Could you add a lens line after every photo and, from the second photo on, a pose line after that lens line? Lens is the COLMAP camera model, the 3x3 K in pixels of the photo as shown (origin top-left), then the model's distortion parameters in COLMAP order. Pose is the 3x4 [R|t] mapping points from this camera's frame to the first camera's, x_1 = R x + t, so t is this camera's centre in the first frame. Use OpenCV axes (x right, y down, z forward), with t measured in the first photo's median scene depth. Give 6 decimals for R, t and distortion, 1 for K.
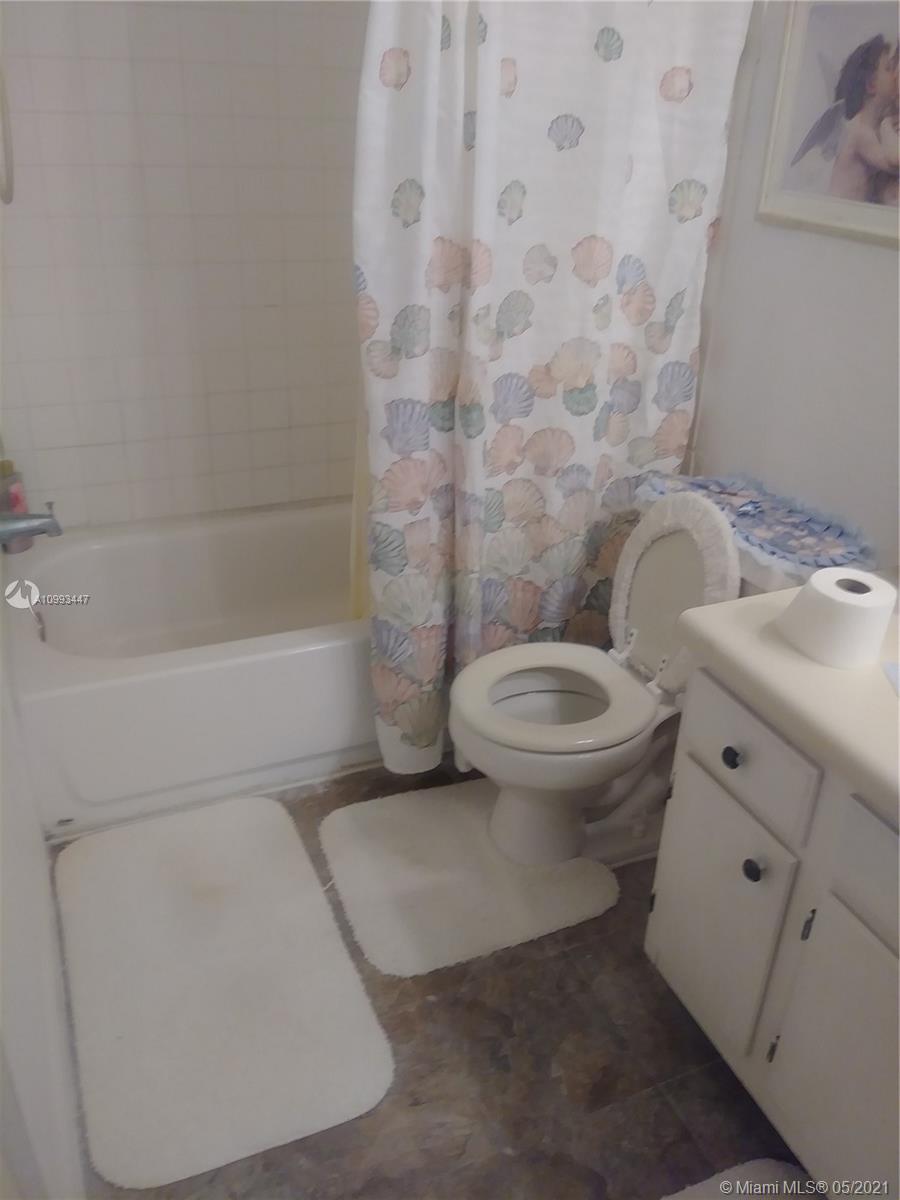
lens RADIAL K [[980.5, 0, 445.4], [0, 980.5, 596.9], [0, 0, 1]] dist [0.027585, -0.051123]
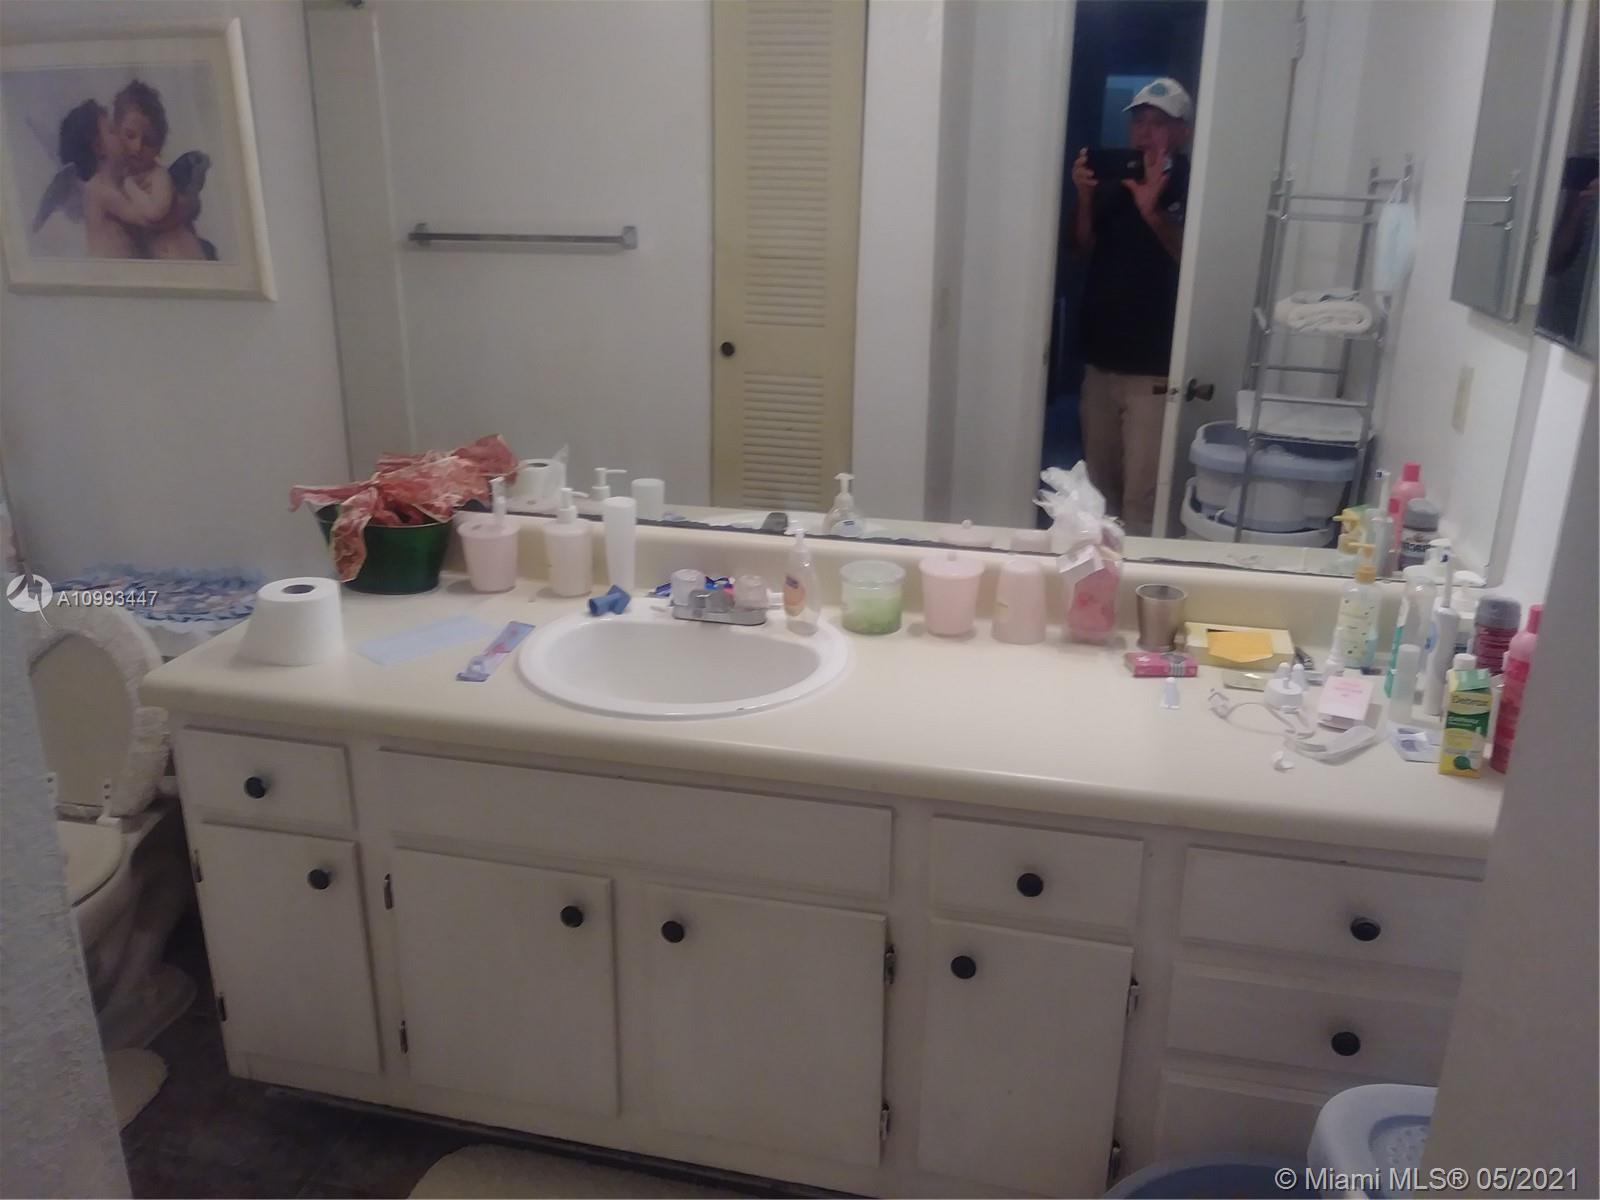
lens RADIAL K [[1307.4, 0, 797.9], [0, 1307.4, 602.3], [0, 0, 1]] dist [0.027585, -0.051123]
pose [[0.609520, -0.293233, 0.736546, -0.224296], [0.382135, 0.922692, 0.051110, 0.097780], [-0.694592, 0.250307, 0.674454, -0.248294]]
